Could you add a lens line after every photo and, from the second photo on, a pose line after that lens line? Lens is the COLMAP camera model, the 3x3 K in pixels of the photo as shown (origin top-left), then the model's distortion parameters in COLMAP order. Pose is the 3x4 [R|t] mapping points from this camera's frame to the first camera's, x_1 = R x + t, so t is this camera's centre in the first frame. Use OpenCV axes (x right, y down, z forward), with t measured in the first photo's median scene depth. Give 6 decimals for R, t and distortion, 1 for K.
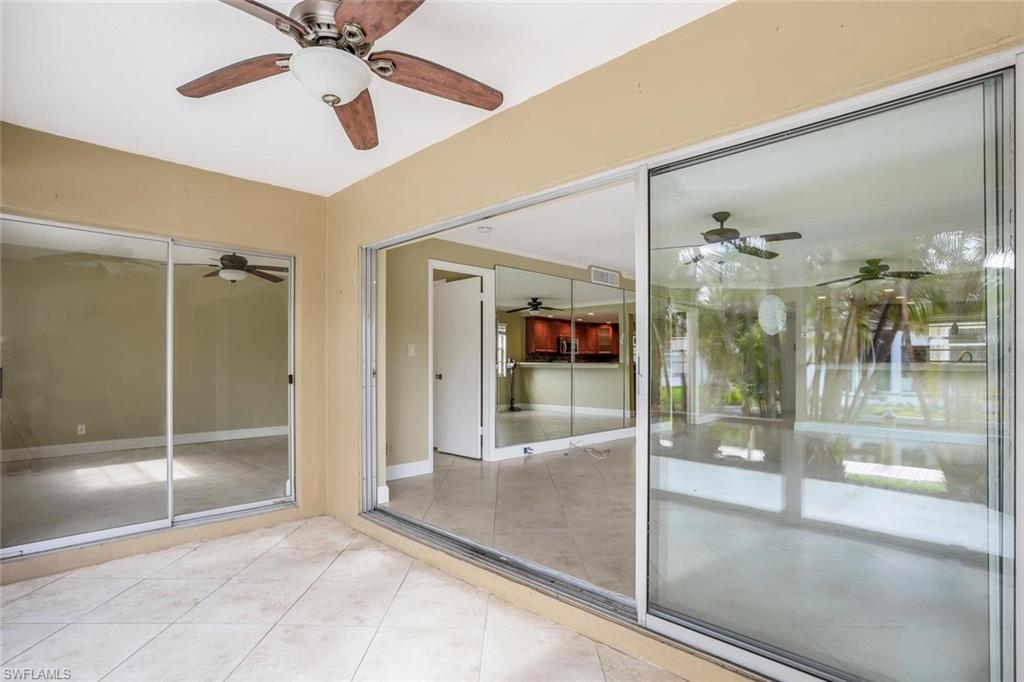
lens RADIAL K [[535.5, 0, 507.8], [0, 535.5, 350.2], [0, 0, 1]] dist [-0.006303, 0.001277]
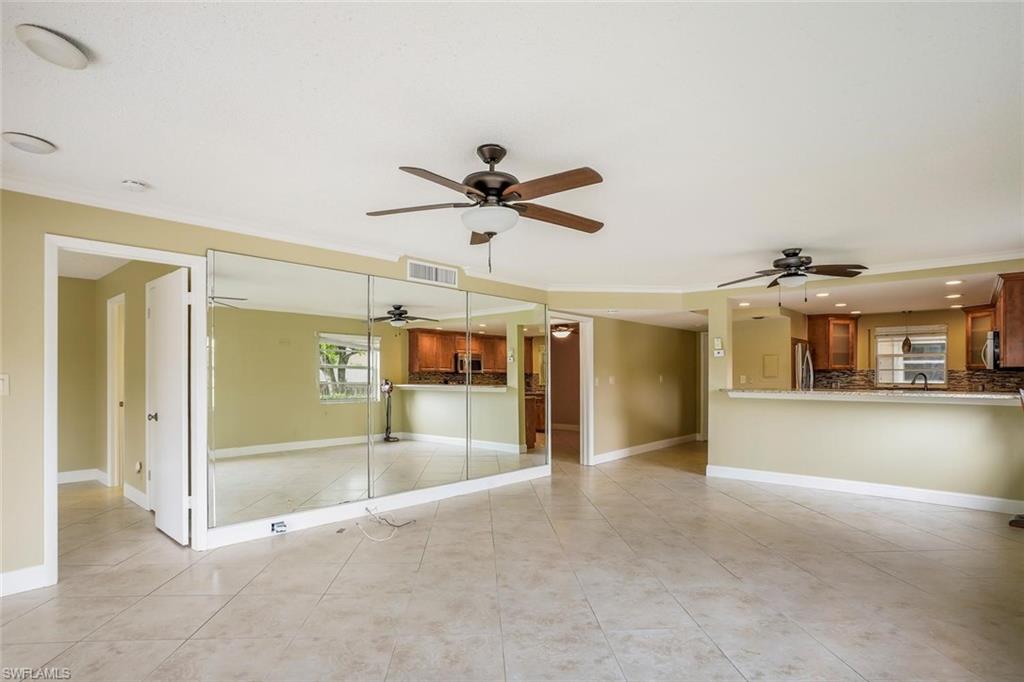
lens RADIAL K [[535.5, 0, 504.4], [0, 535.5, 374.3], [0, 0, 1]] dist [-0.006303, 0.001277]
pose [[0.999433, -0.002710, 0.033564, 0.181849], [0.001961, 0.999749, 0.022311, -0.012025], [-0.033616, -0.022232, 0.999188, 0.193772]]
